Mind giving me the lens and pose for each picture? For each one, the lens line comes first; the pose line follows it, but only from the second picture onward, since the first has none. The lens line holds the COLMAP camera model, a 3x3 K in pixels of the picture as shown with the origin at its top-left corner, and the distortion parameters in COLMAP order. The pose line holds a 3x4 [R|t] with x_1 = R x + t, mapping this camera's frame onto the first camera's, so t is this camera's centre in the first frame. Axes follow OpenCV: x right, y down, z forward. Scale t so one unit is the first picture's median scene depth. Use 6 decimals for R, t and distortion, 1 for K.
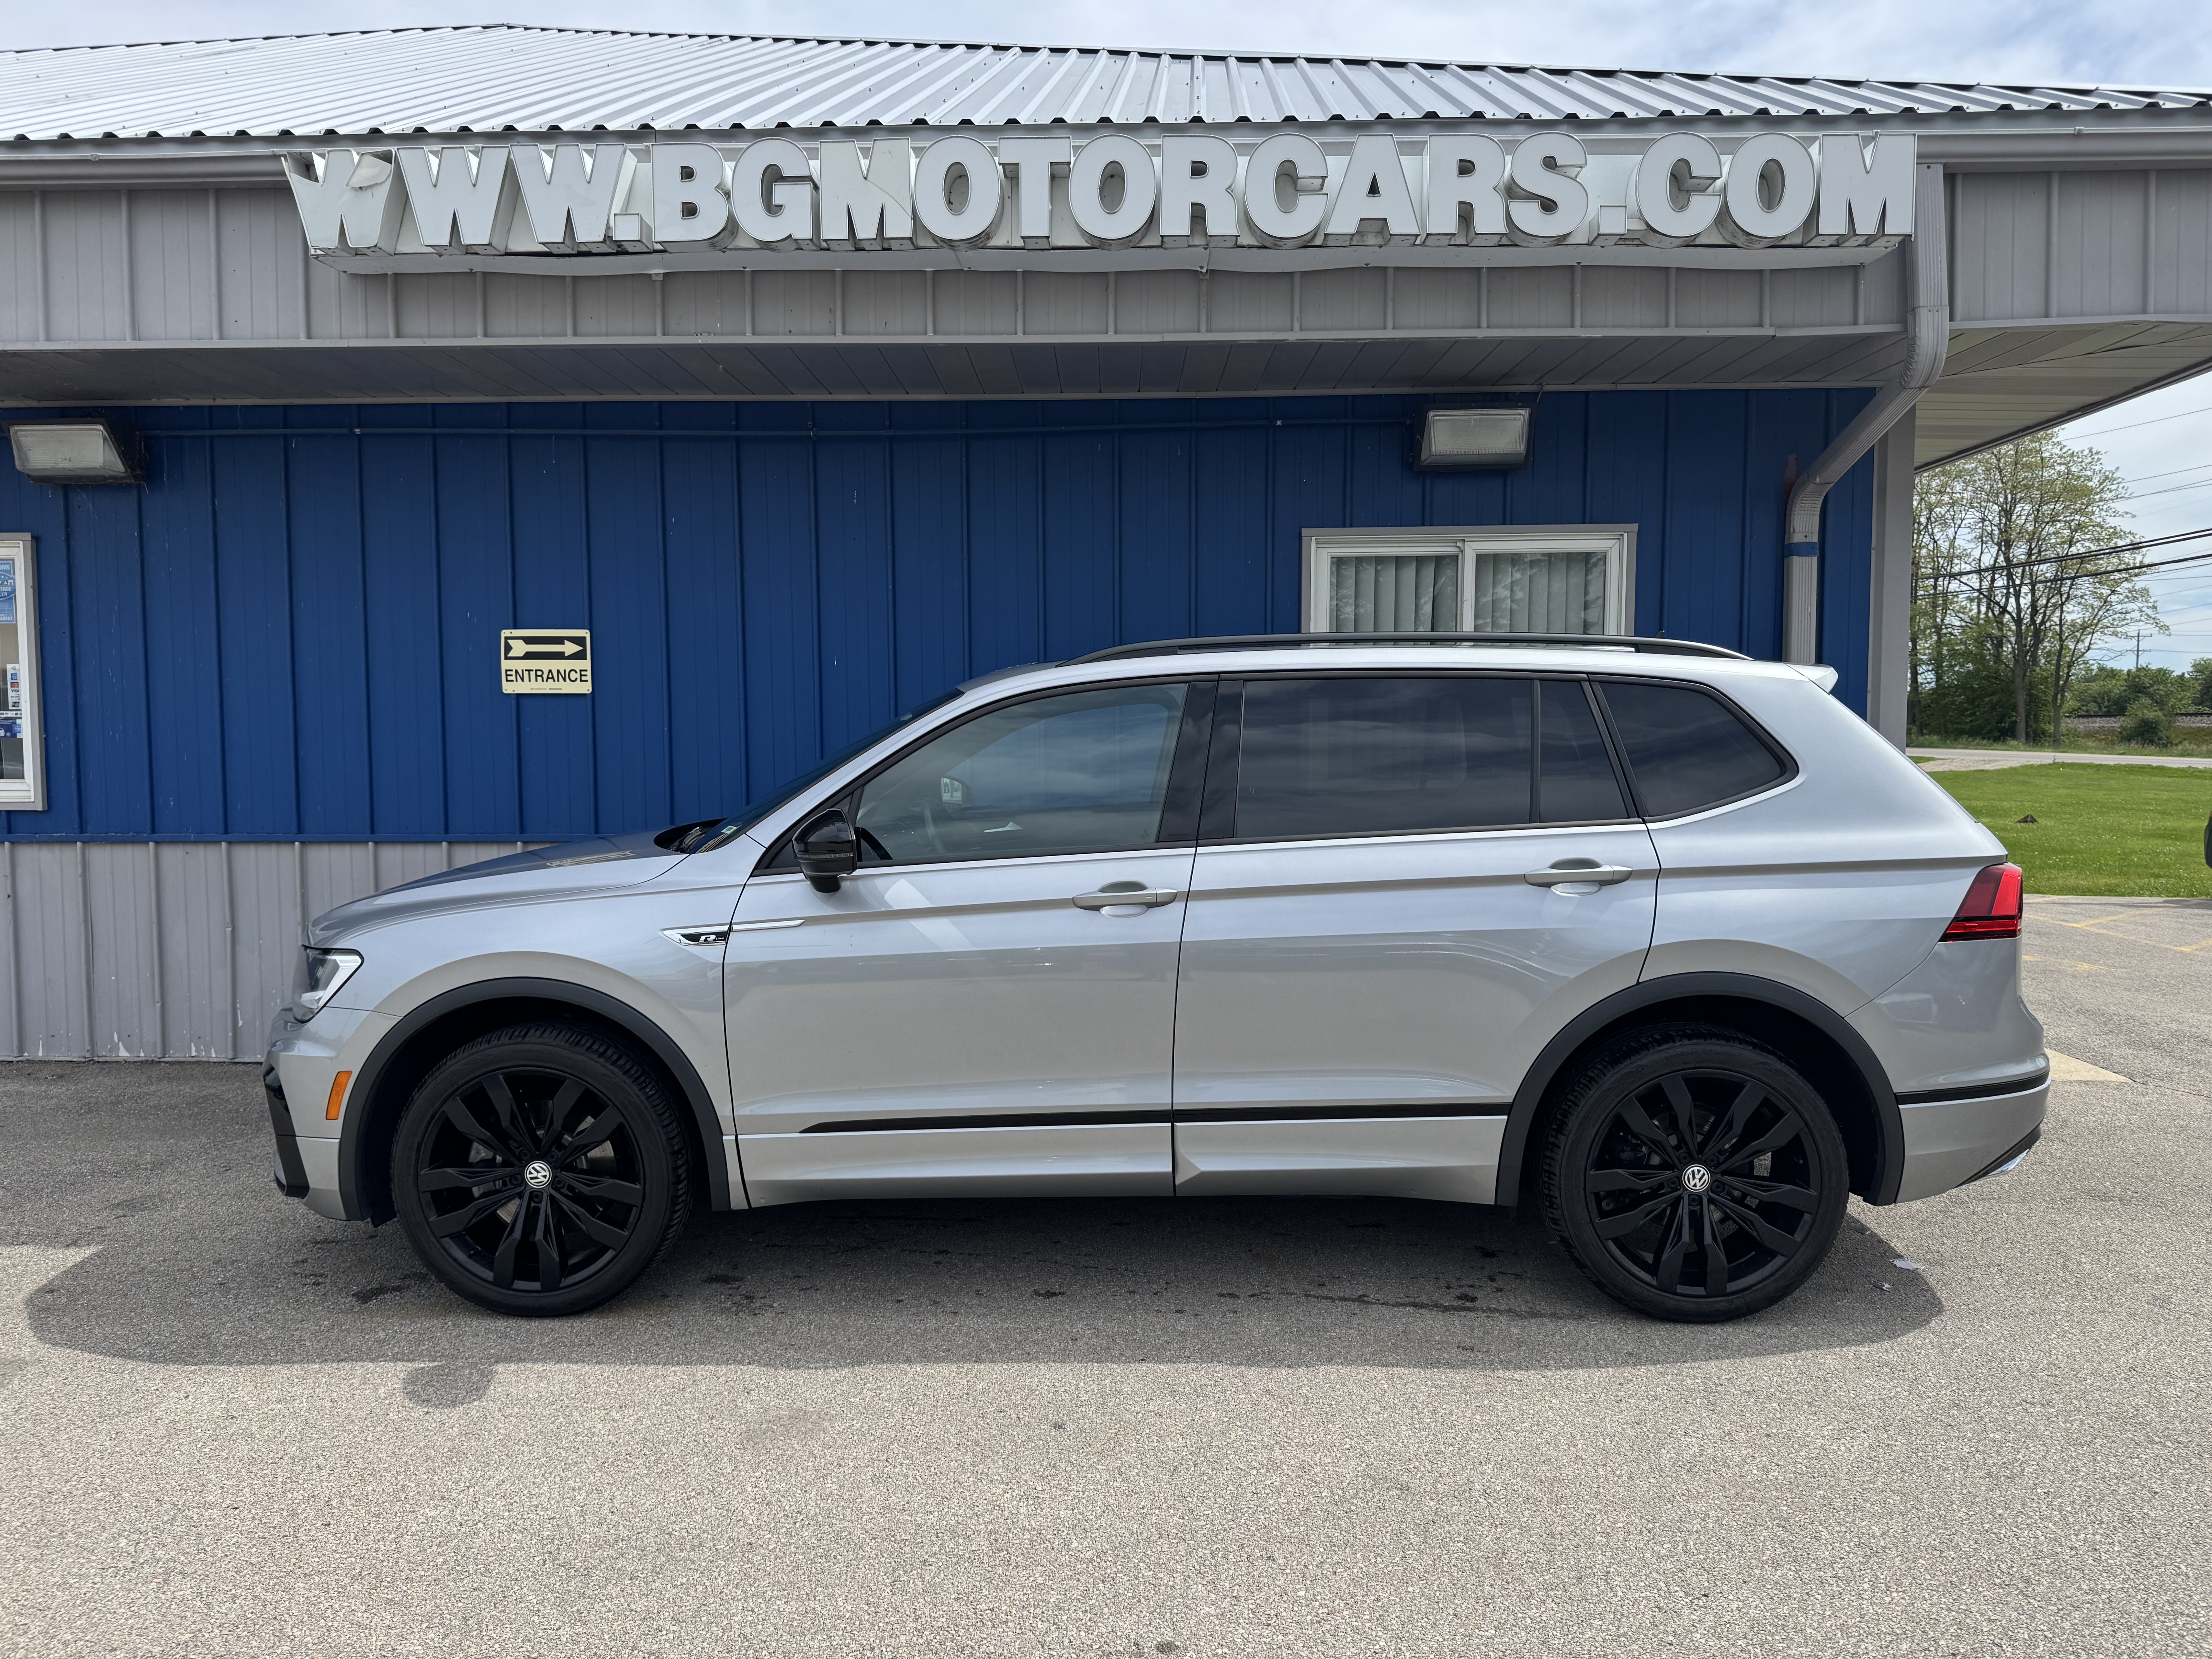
lens RADIAL K [[1570.6, 0, 1100.6], [0, 1570.6, 856.7], [0, 0, 1]] dist [0.009049, -0.015930]
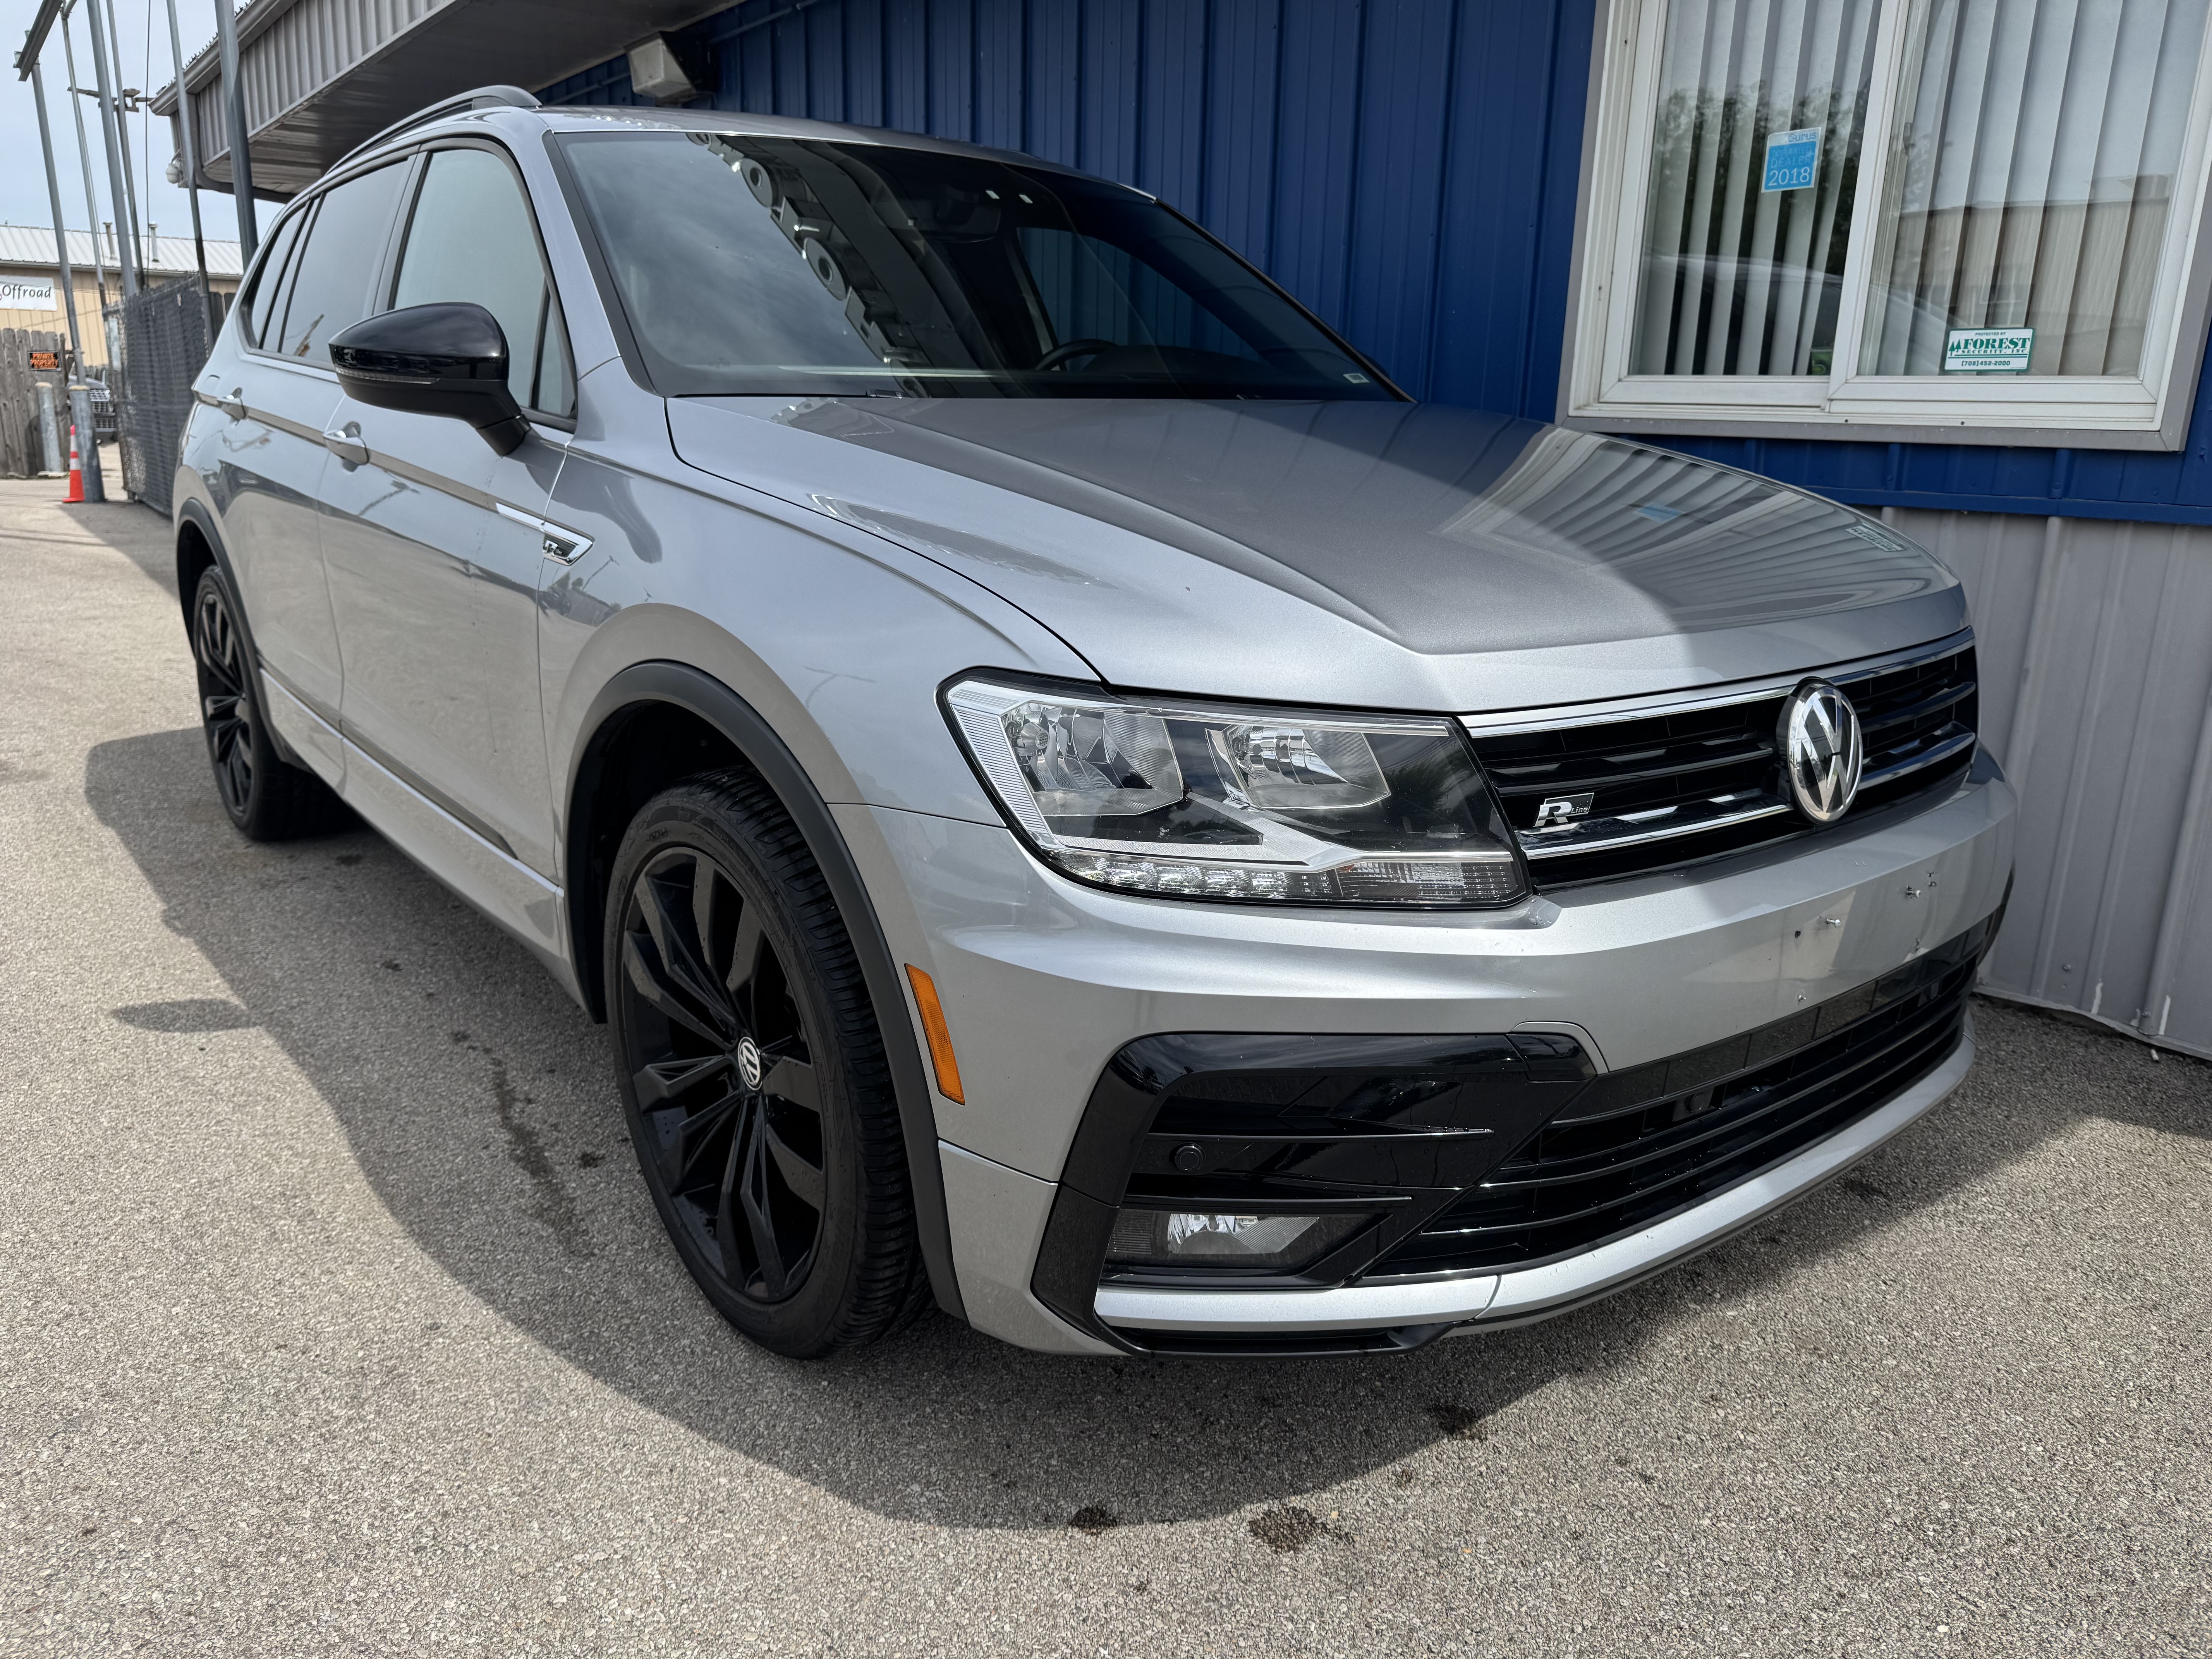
lens RADIAL K [[1570.6, 0, 1100.6], [0, 1570.6, 856.7], [0, 0, 1]] dist [0.009049, -0.015930]
pose [[0.630896, 0.226983, -0.741923, 0.811386], [-0.092874, 0.971467, 0.218234, 0.015386], [0.770289, -0.068777, 0.633975, 0.804175]]
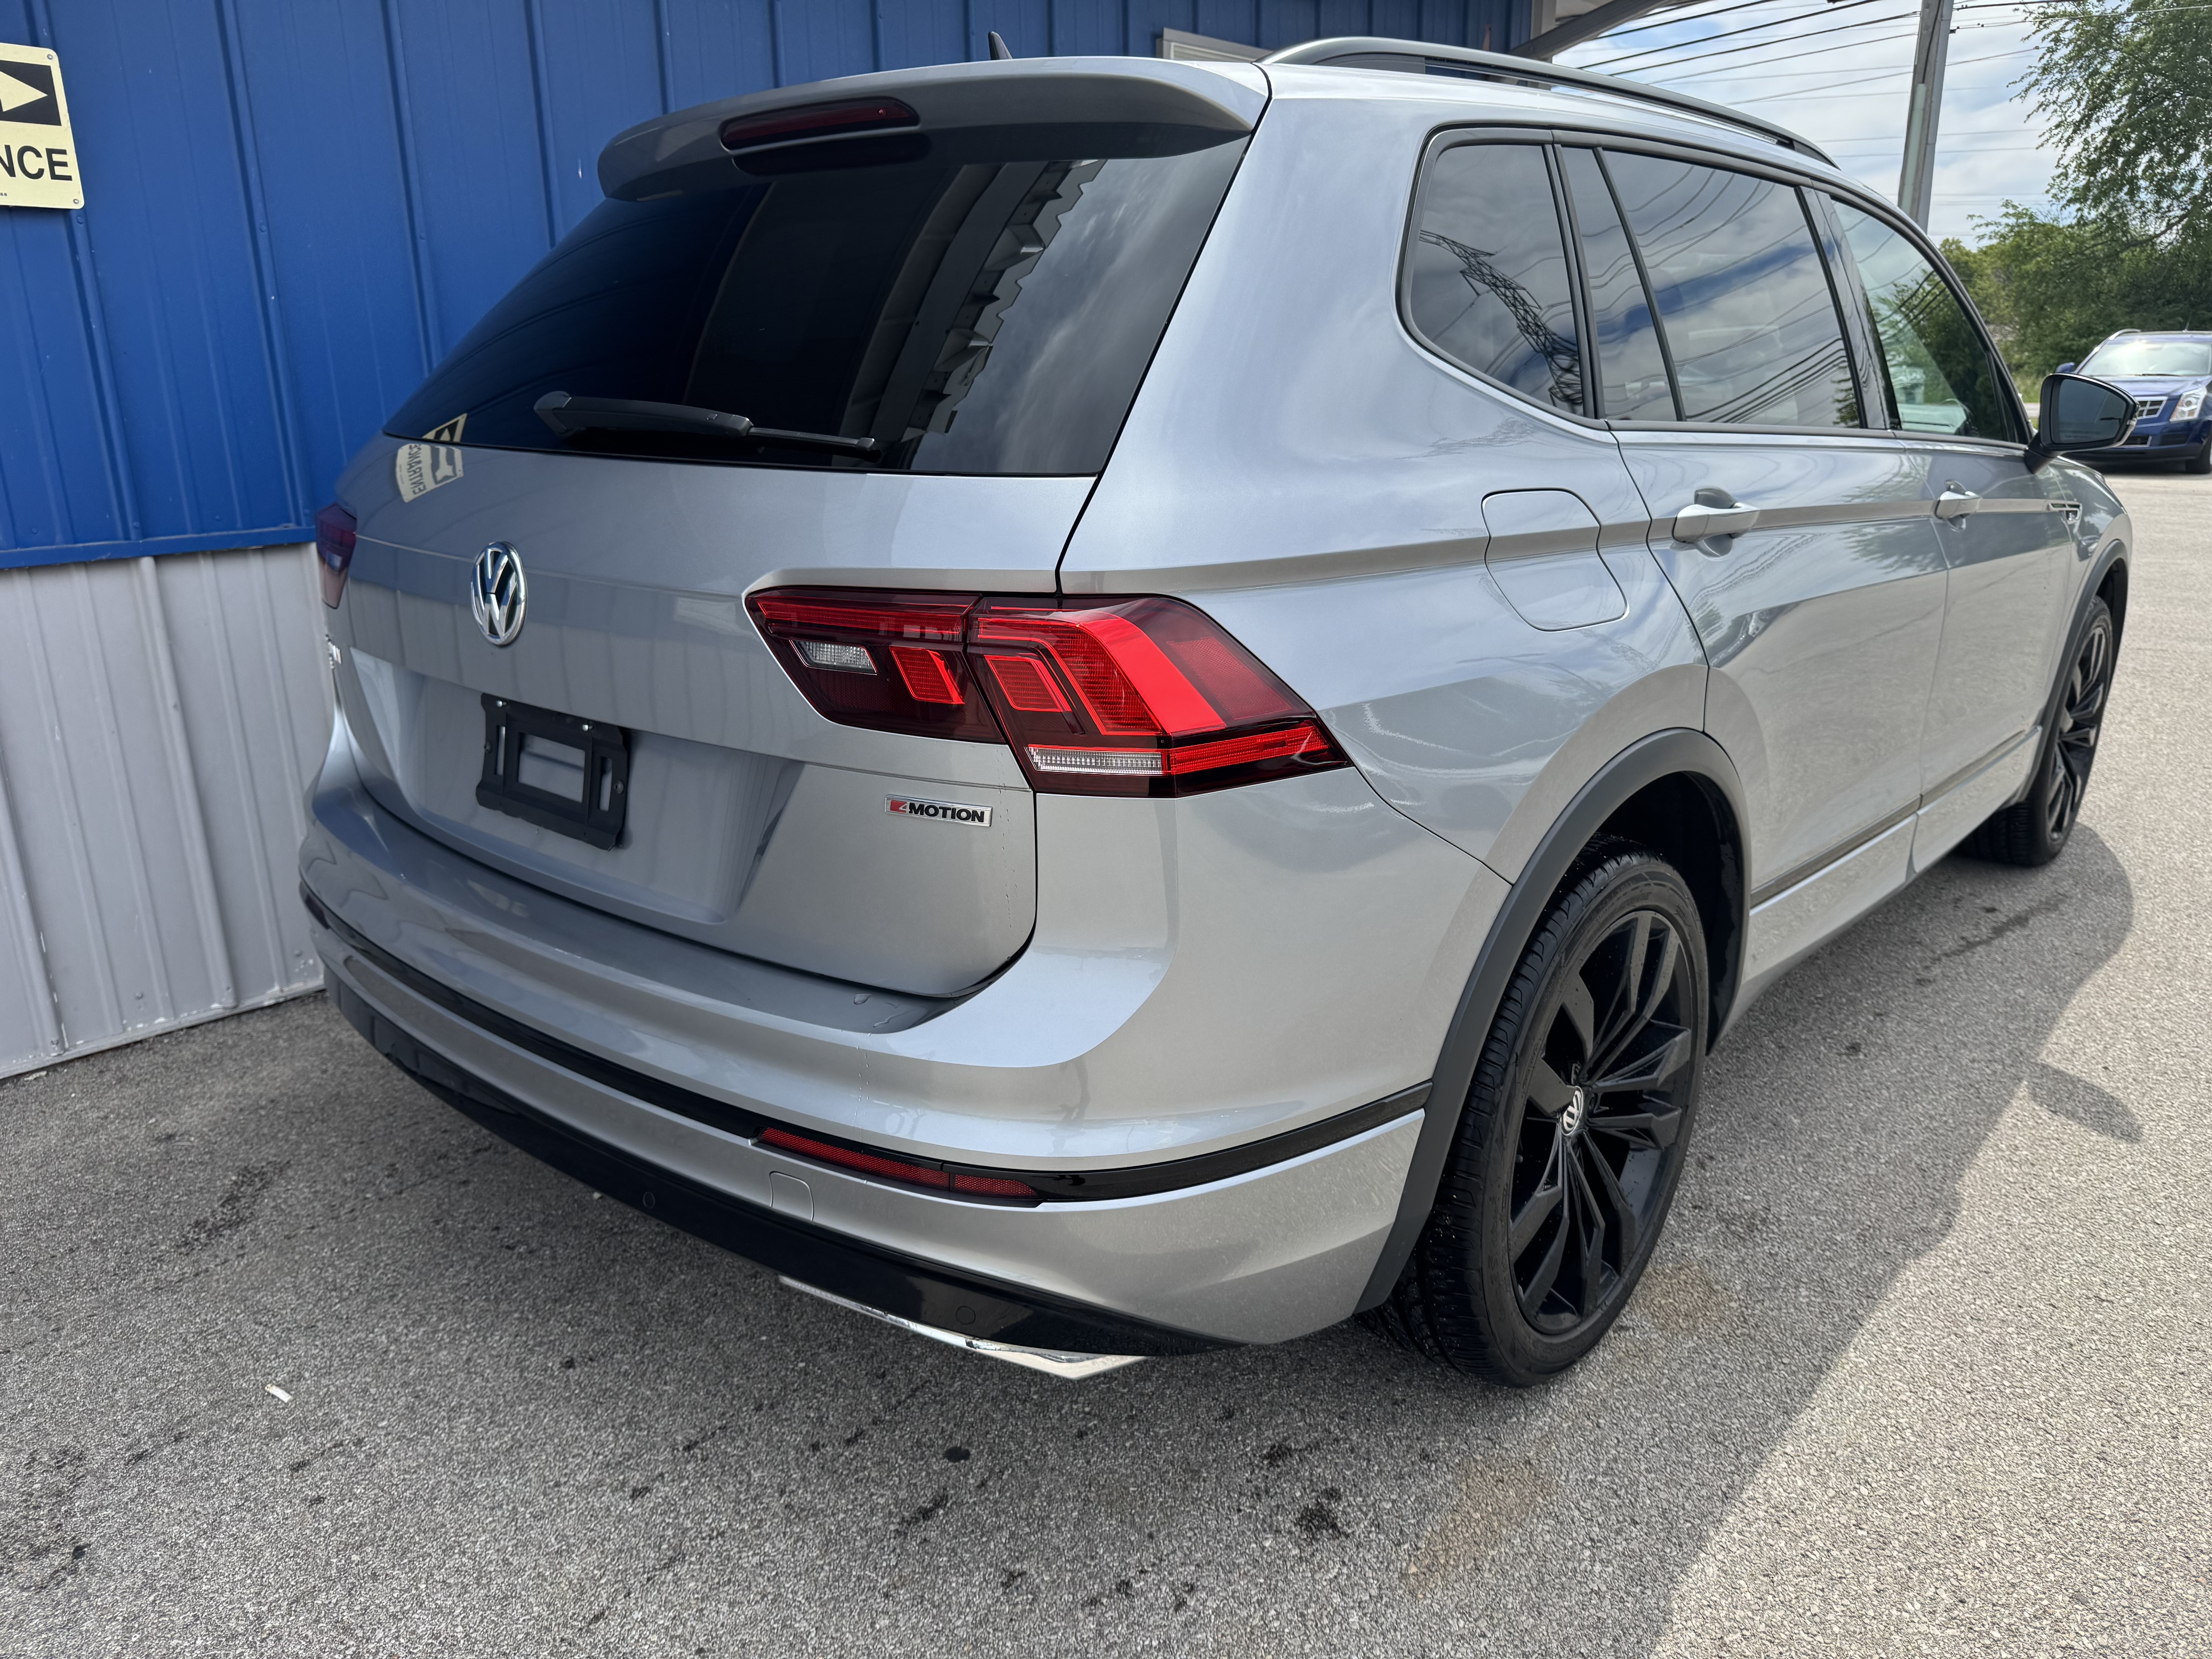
lens RADIAL K [[1570.6, 0, 1100.6], [0, 1570.6, 856.7], [0, 0, 1]] dist [0.009049, -0.015930]
pose [[0.649395, -0.232334, 0.724091, -0.836567], [0.075310, 0.967153, 0.242783, -0.025897], [-0.756713, -0.103130, 0.645561, 0.824998]]
